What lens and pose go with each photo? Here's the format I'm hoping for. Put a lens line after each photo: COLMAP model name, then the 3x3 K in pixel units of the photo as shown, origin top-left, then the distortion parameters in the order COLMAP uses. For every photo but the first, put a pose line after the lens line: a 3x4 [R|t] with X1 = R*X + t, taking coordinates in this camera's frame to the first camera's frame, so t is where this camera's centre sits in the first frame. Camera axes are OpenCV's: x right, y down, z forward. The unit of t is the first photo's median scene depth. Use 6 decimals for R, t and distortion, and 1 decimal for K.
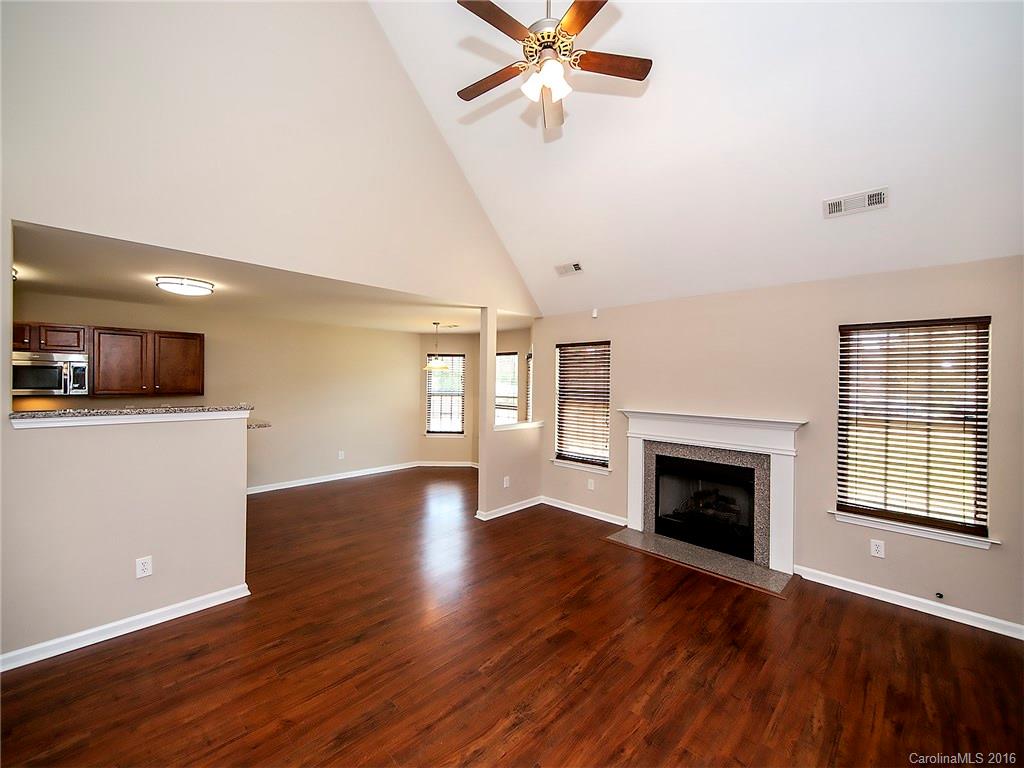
lens RADIAL K [[420.1, 0, 502.9], [0, 420.1, 382.9], [0, 0, 1]] dist [0.016131, -0.001610]
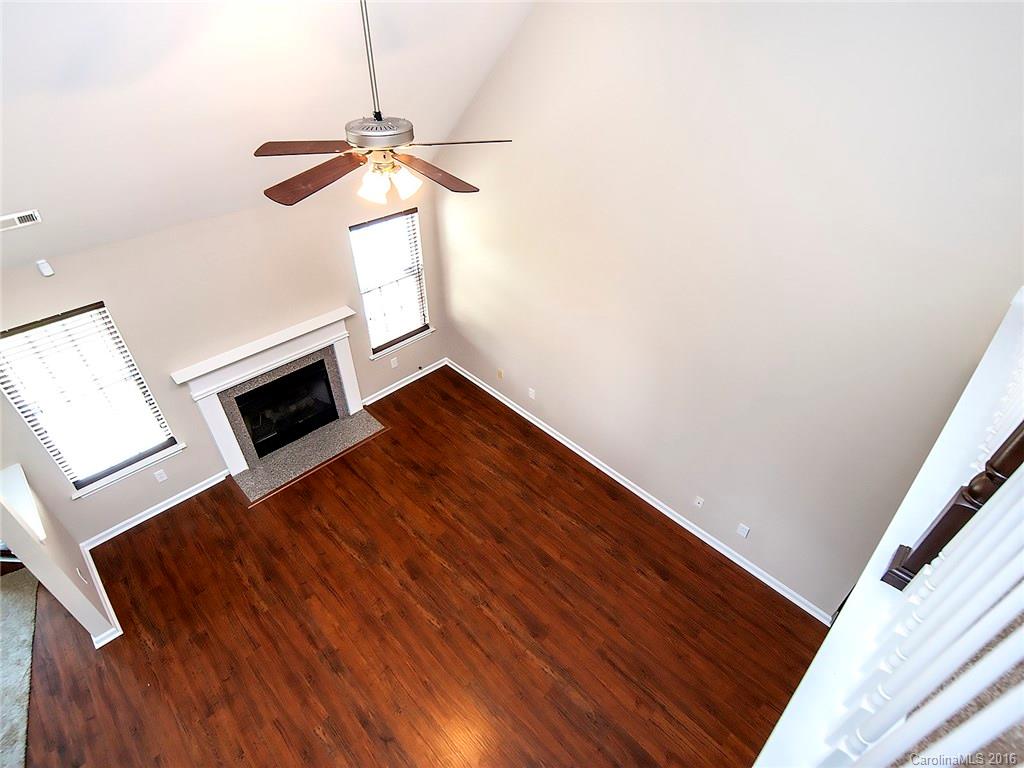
lens RADIAL K [[540.2, 0, 511.2], [0, 540.2, 382.5], [0, 0, 1]] dist [0.004165, 0.000304]
pose [[0.010915, -0.631136, 0.775595, -0.887935], [0.001306, 0.775650, 0.631162, -1.030635], [-0.999940, -0.005876, 0.009290, 0.721079]]
